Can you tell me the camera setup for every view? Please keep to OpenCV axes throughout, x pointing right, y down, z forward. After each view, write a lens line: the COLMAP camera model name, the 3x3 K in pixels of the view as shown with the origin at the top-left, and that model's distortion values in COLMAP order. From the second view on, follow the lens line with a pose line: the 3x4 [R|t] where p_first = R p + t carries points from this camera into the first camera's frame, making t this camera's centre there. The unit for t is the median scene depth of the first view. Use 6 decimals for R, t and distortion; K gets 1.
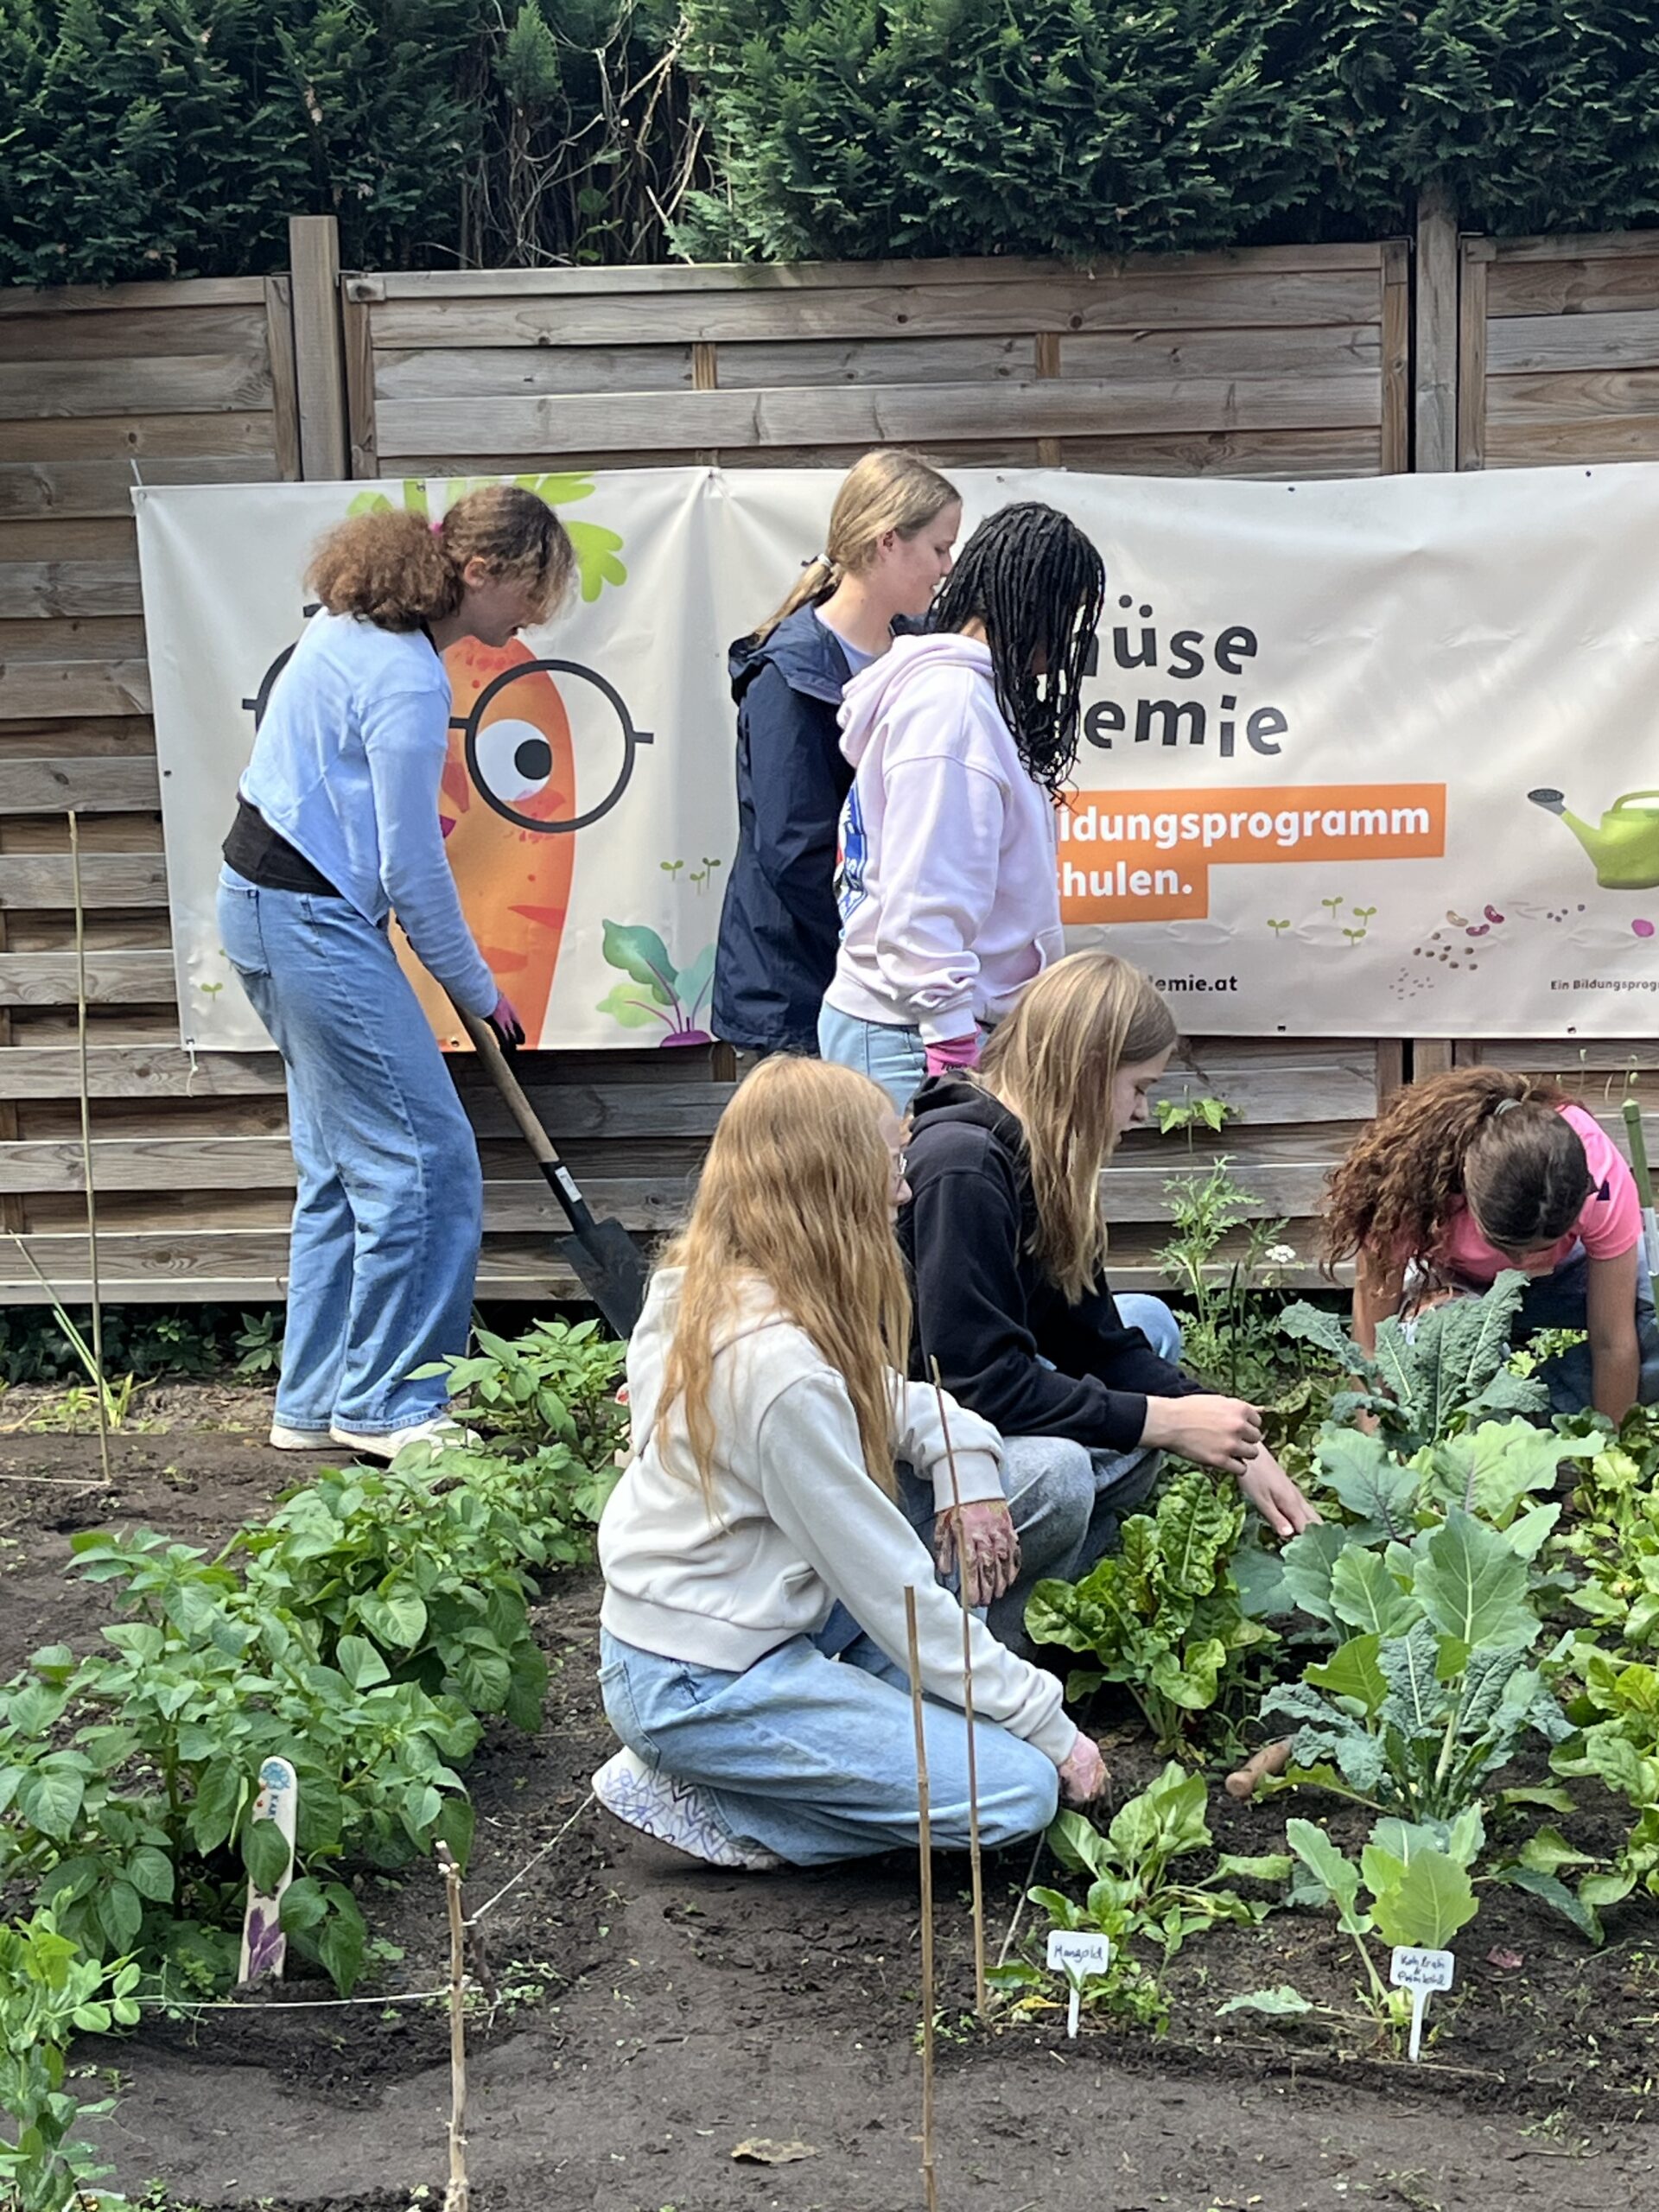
lens RADIAL K [[4071.0, 0, 815.9], [0, 4071.0, 1105.1], [0, 0, 1]] dist [0.052577, 0.000000]
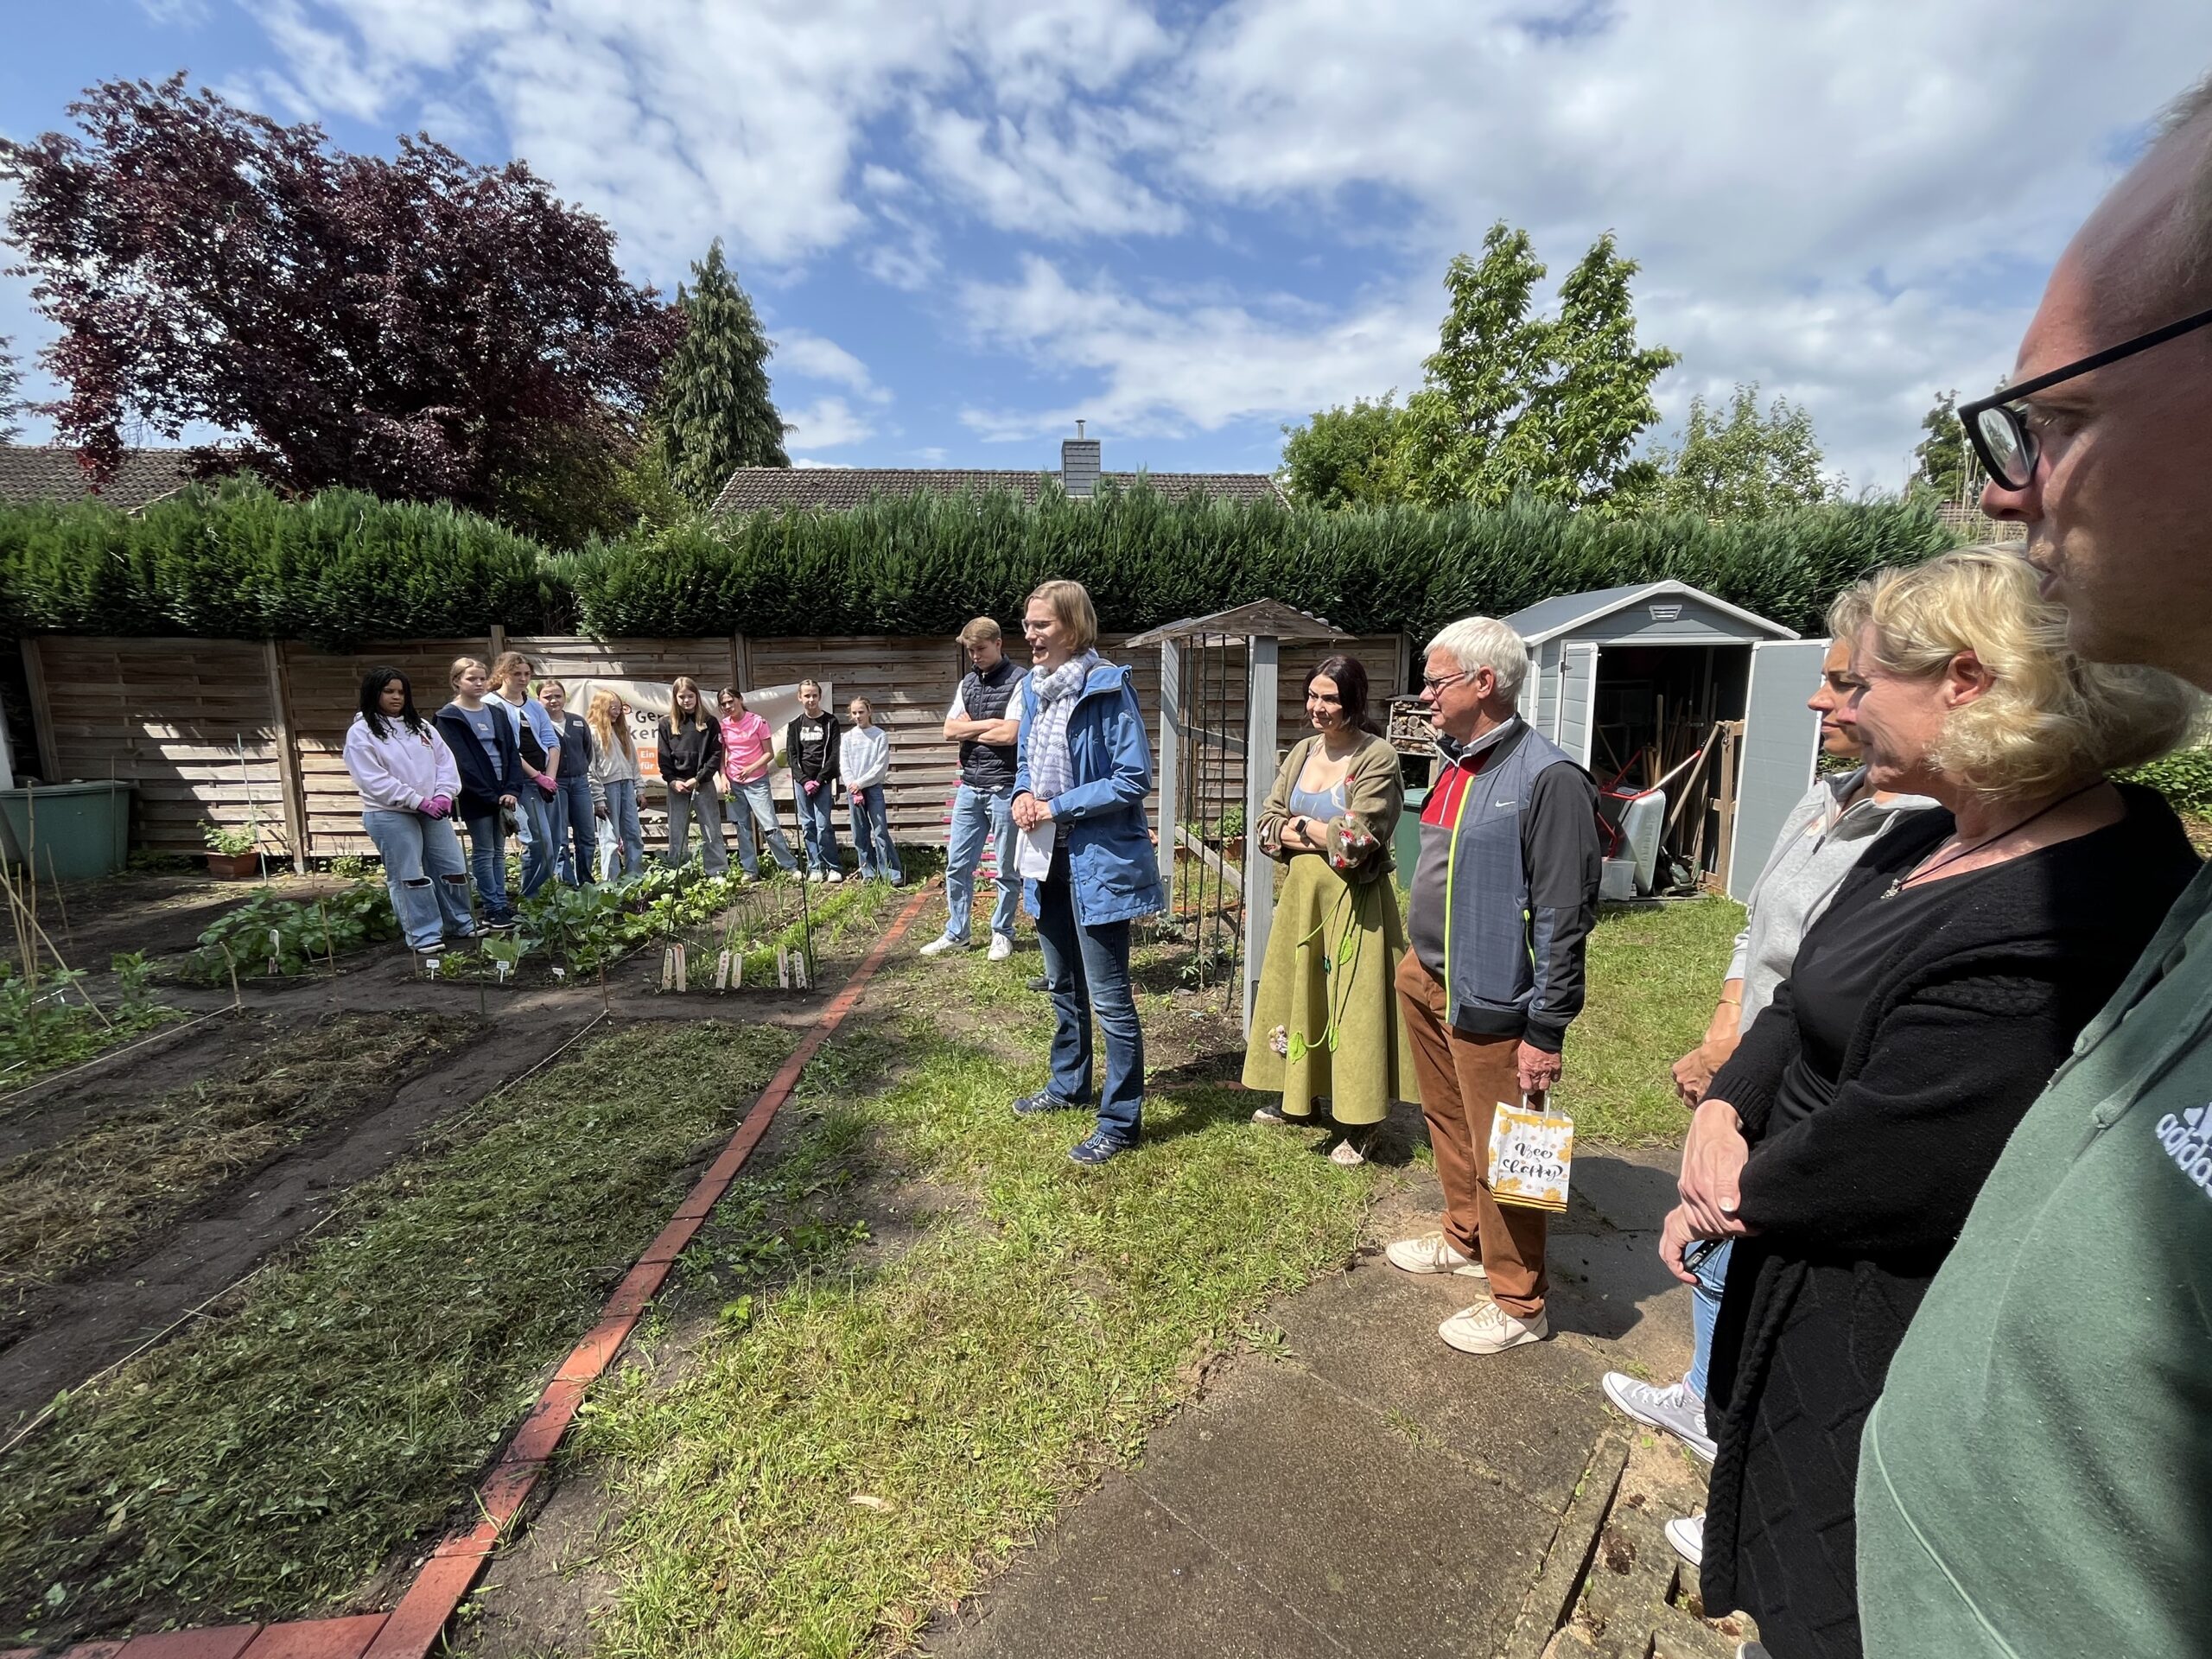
lens RADIAL K [[881.3, 0, 1104.2], [0, 881.3, 822.0], [0, 0, 1]] dist [-0.013172, -0.000453]
pose [[0.987421, 0.002856, 0.158089, 0.420779], [-0.001743, 0.999973, -0.007178, 0.019756], [-0.158105, 0.006812, 0.987399, -0.126081]]
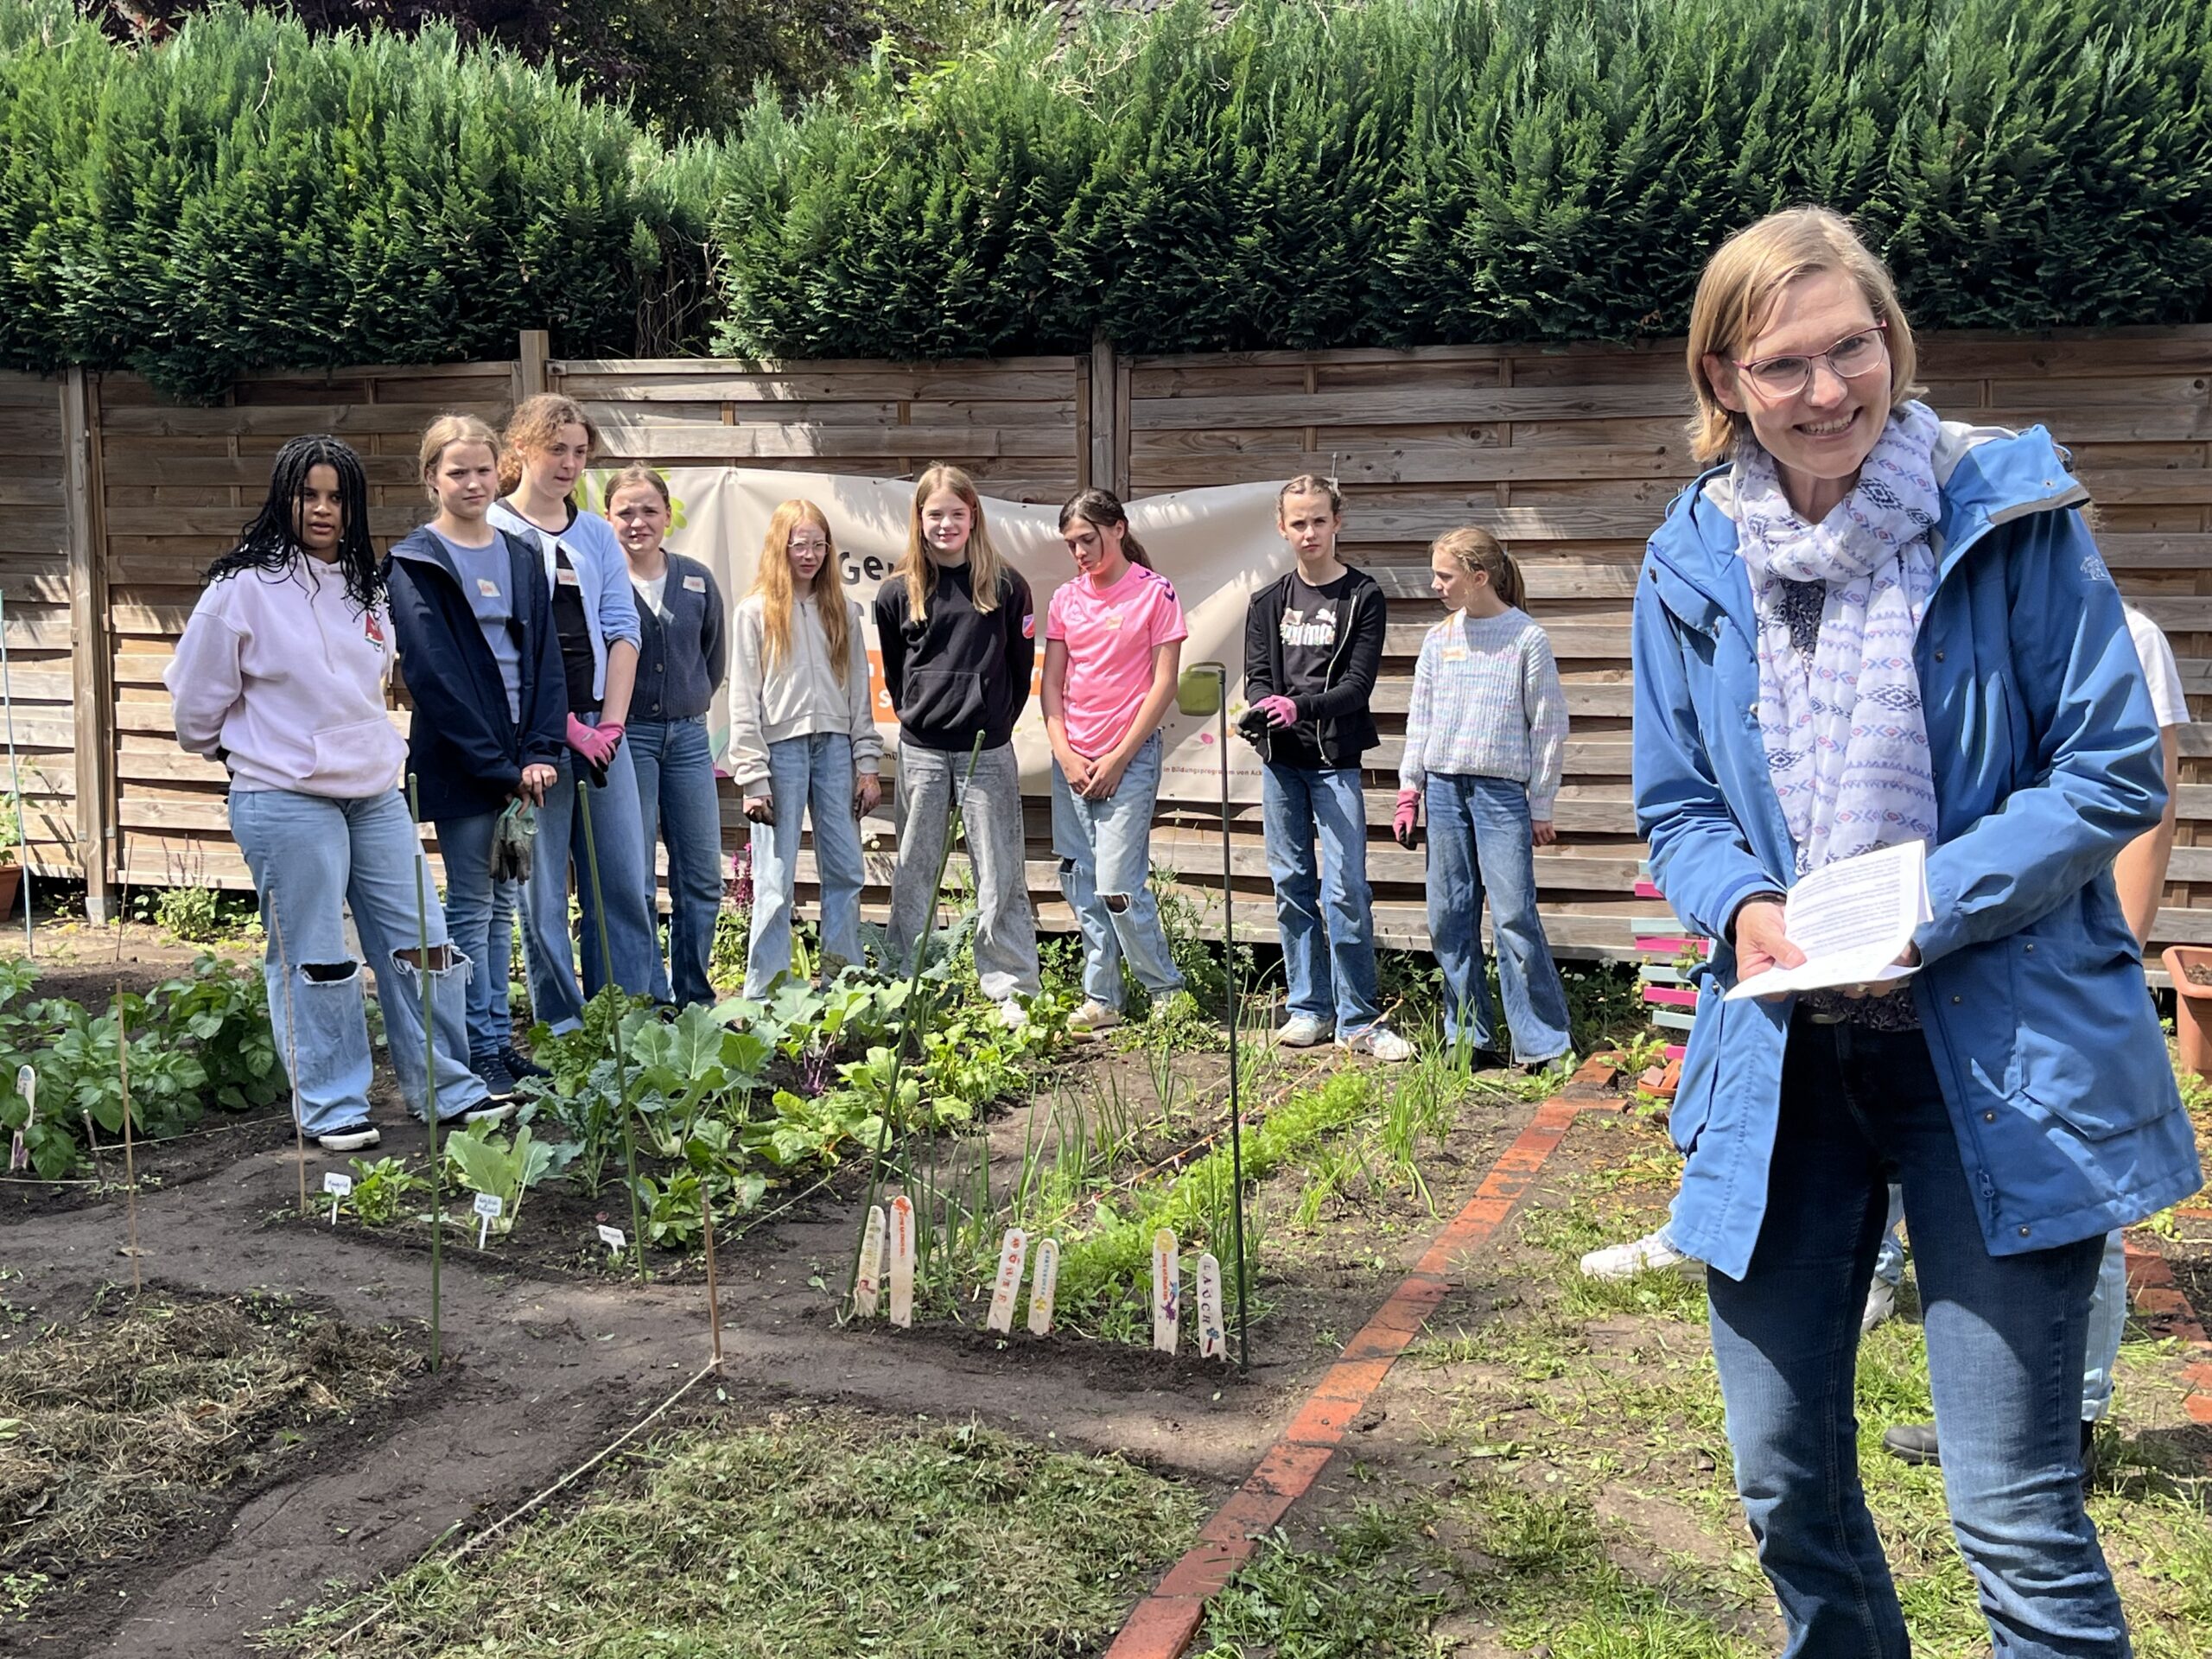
lens RADIAL K [[2571.5, 0, 1110.2], [0, 2571.5, 811.1], [0, 0, 1]] dist [0.019083, 0.000000]
pose [[0.974435, 0.058644, -0.216882, 0.413290], [-0.064604, 0.997701, -0.020490, 0.013137], [0.215182, 0.033977, 0.975983, -0.106365]]
